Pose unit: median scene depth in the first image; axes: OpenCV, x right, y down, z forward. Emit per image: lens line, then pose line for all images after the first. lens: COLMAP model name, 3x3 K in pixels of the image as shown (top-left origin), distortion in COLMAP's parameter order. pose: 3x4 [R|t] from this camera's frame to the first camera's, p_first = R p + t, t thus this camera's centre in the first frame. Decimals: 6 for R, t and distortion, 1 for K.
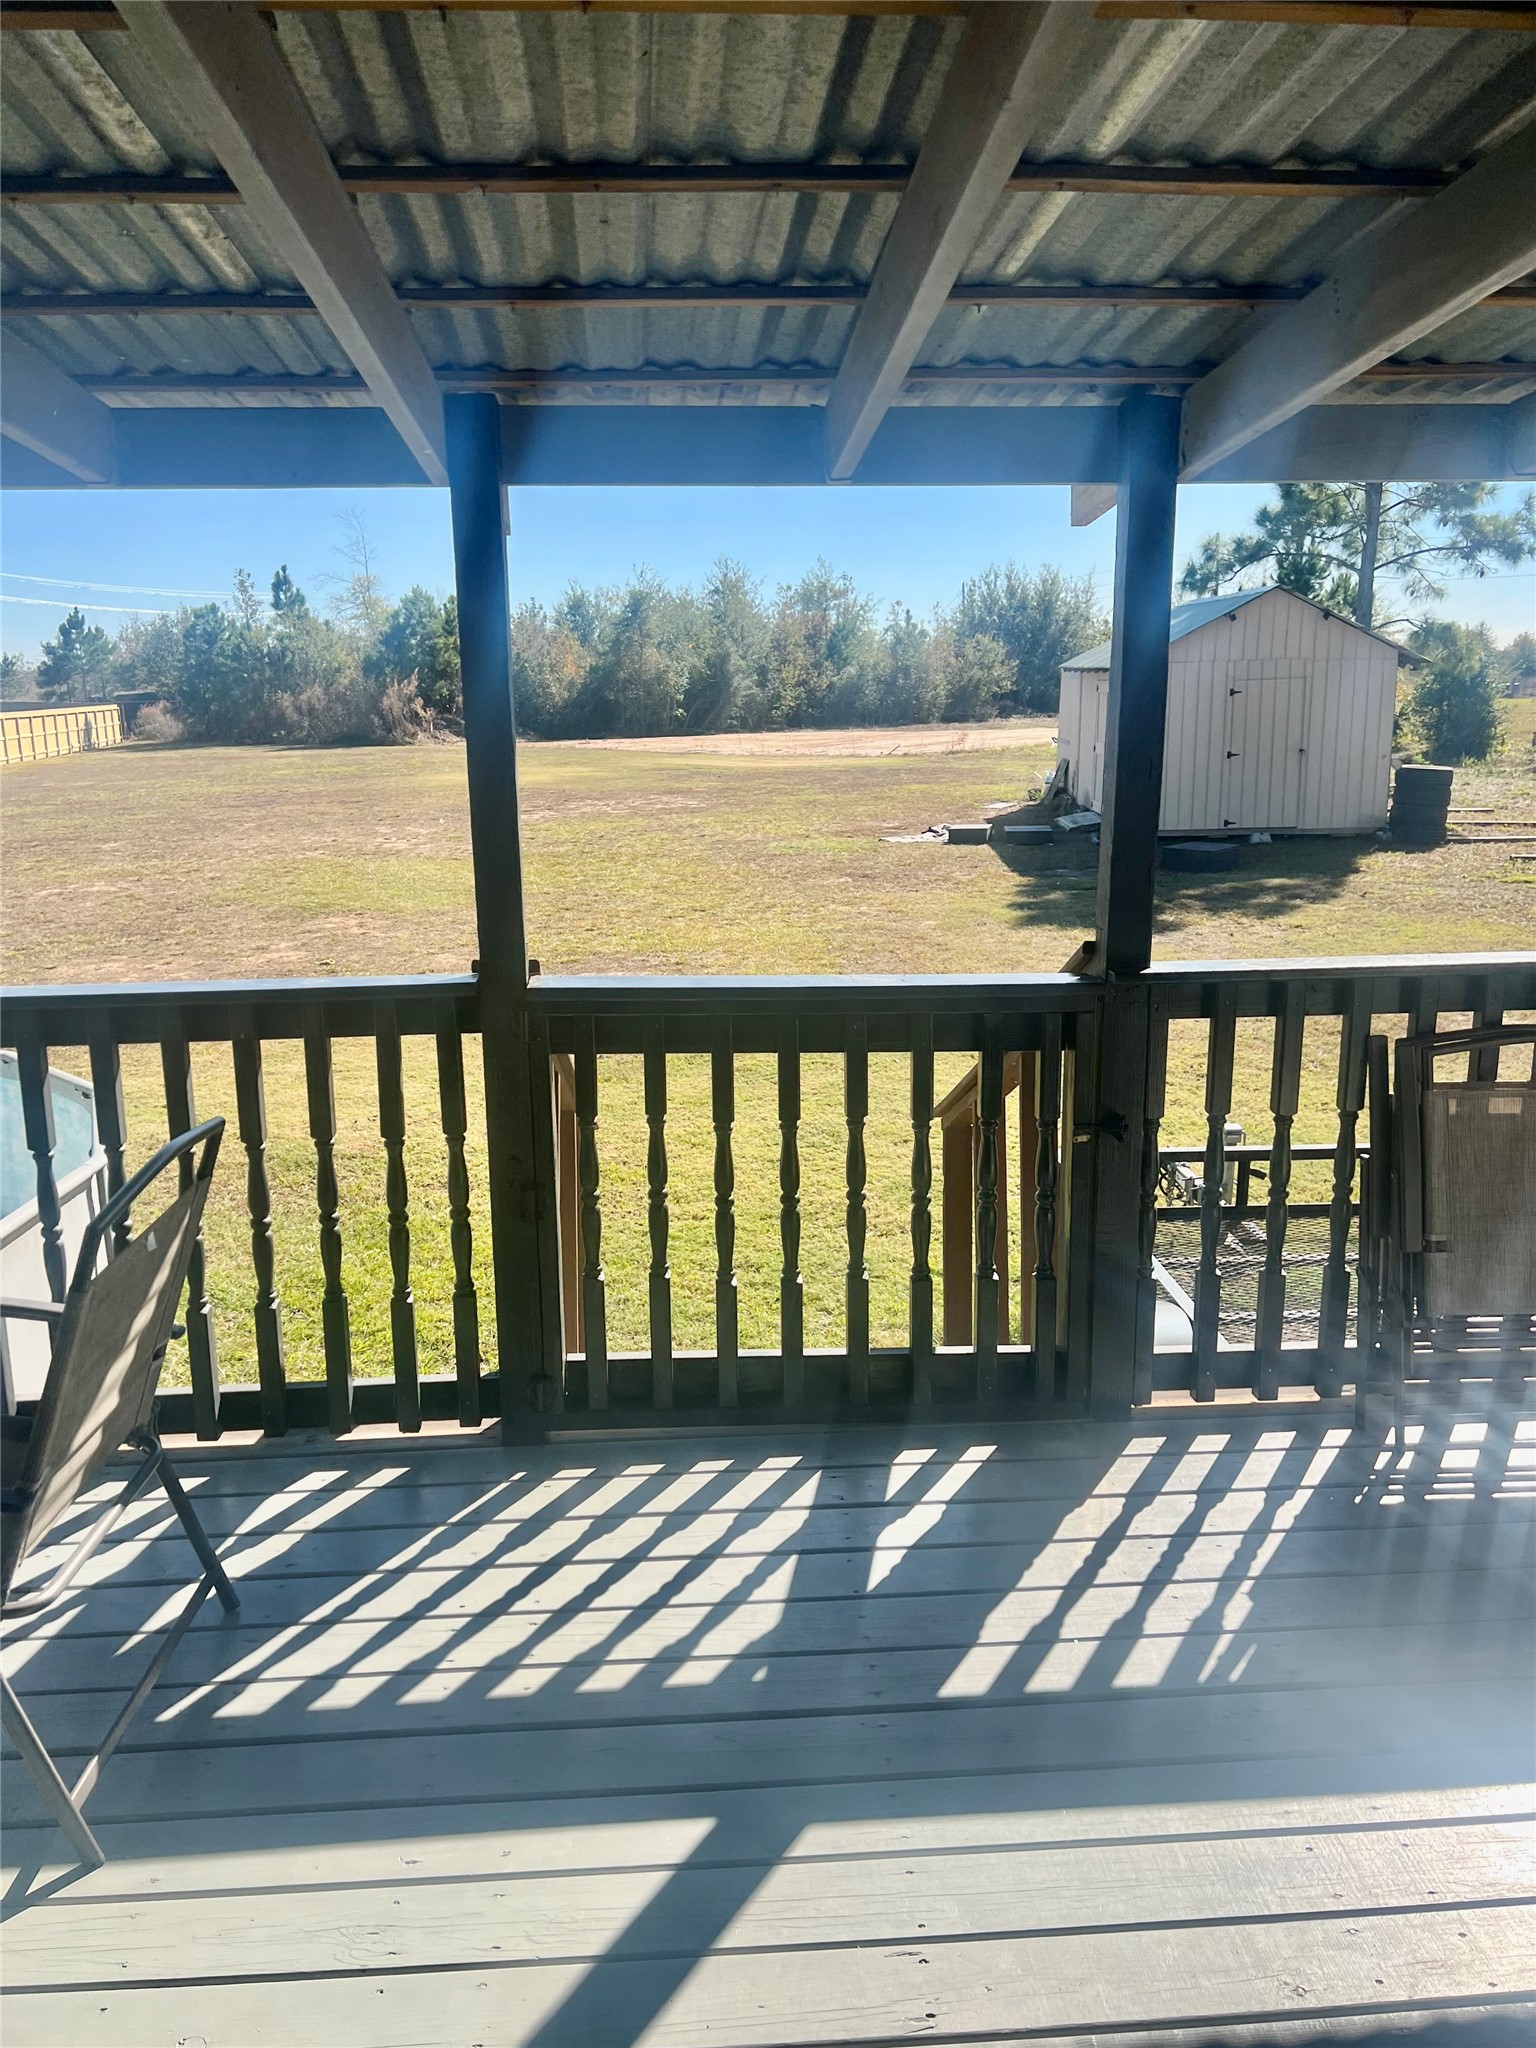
lens RADIAL K [[1571.9, 0, 768.2], [0, 1571.9, 1040.8], [0, 0, 1]] dist [0.044418, -0.052878]
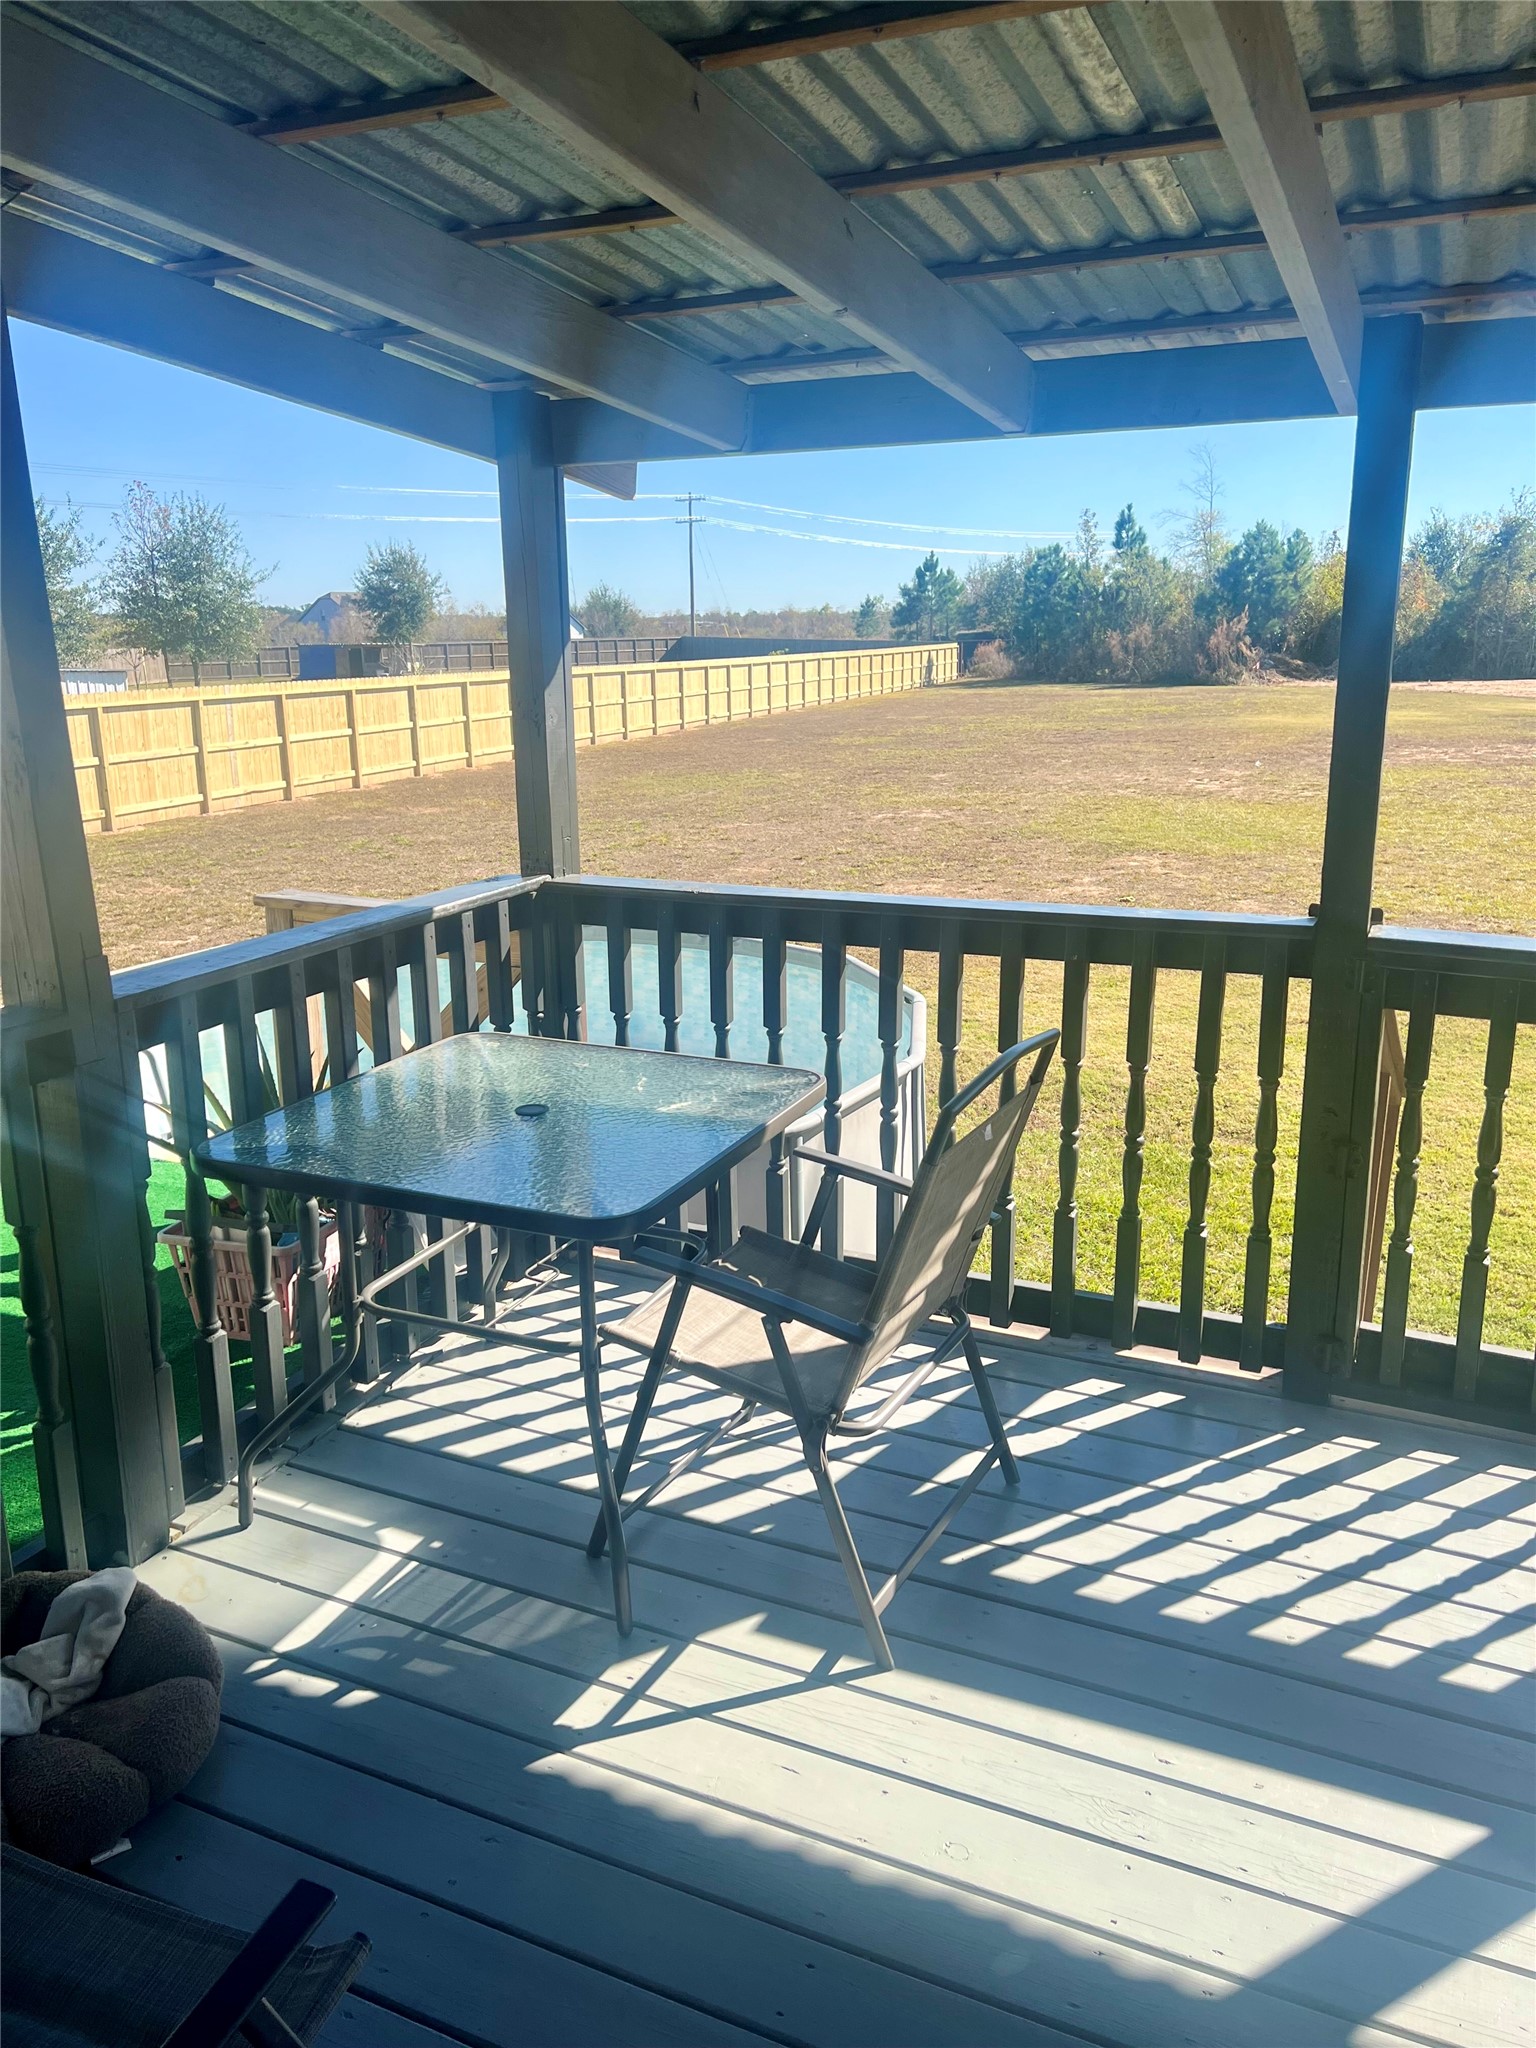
lens RADIAL K [[1571.9, 0, 755.3], [0, 1571.9, 1029.6], [0, 0, 1]] dist [0.044418, -0.052878]
pose [[0.874977, 0.122523, -0.468406, -0.020935], [-0.108433, 0.992465, 0.057051, 0.007531], [0.471867, 0.000872, 0.881669, -0.027537]]
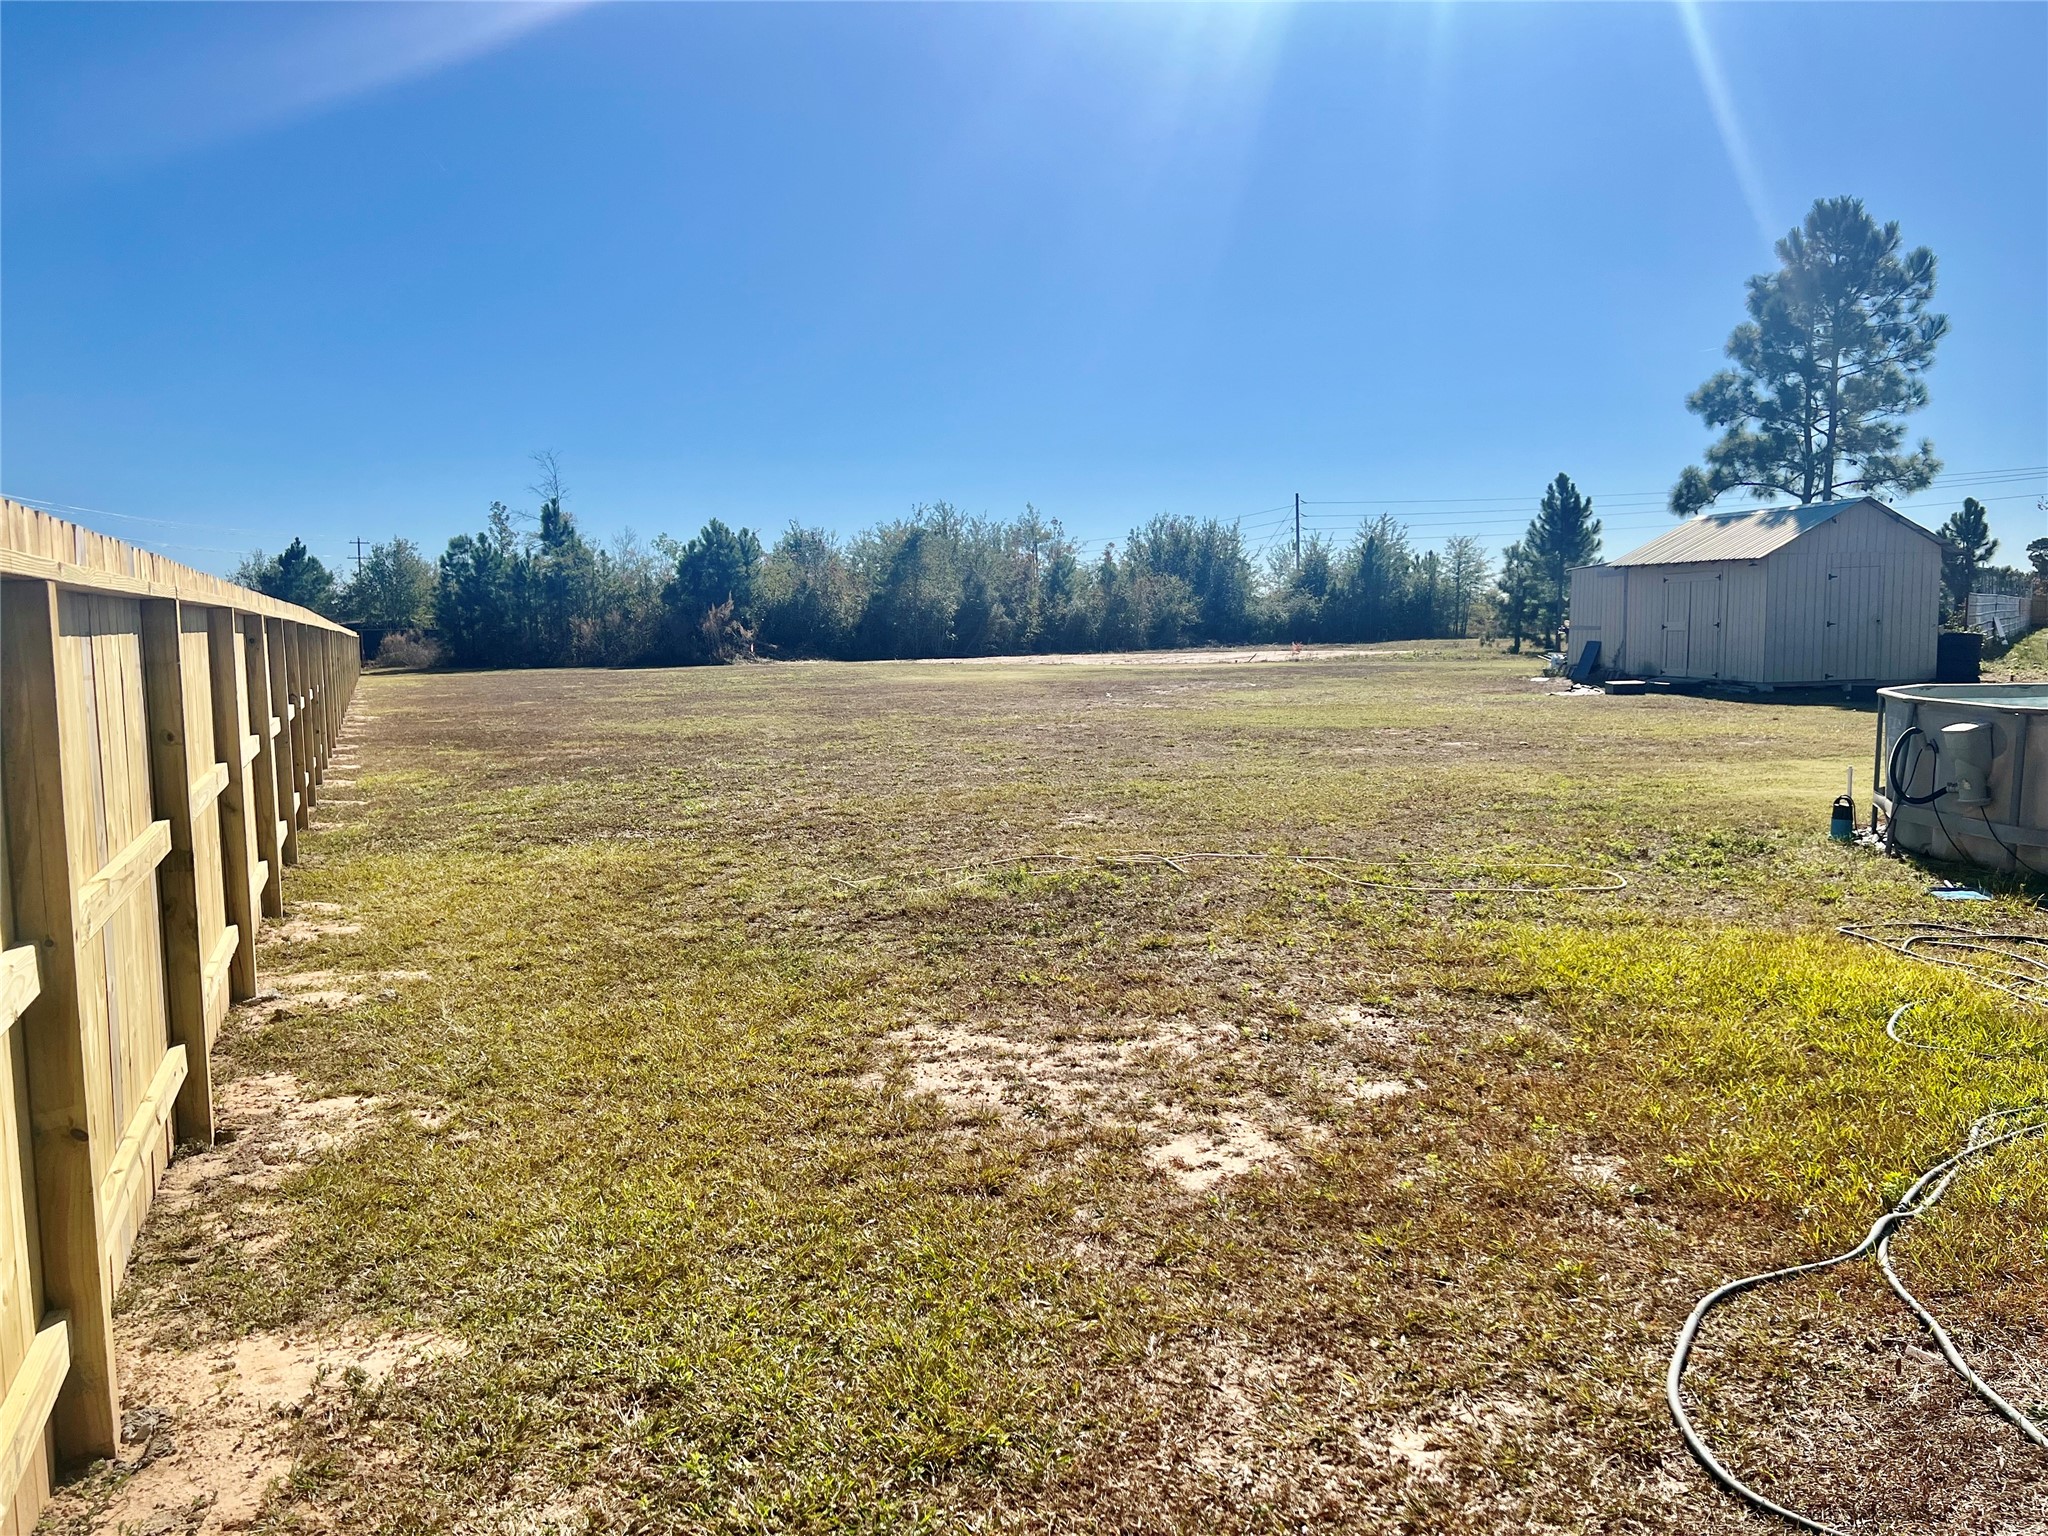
lens RADIAL K [[1571.9, 0, 1030.6], [0, 1571.9, 779.5], [0, 0, 1]] dist [0.044418, -0.052878]
pose [[0.973447, -0.018761, 0.228144, -3.974998], [0.050065, 0.989956, -0.132211, 0.529768], [-0.223373, 0.140122, 0.964609, -0.610137]]
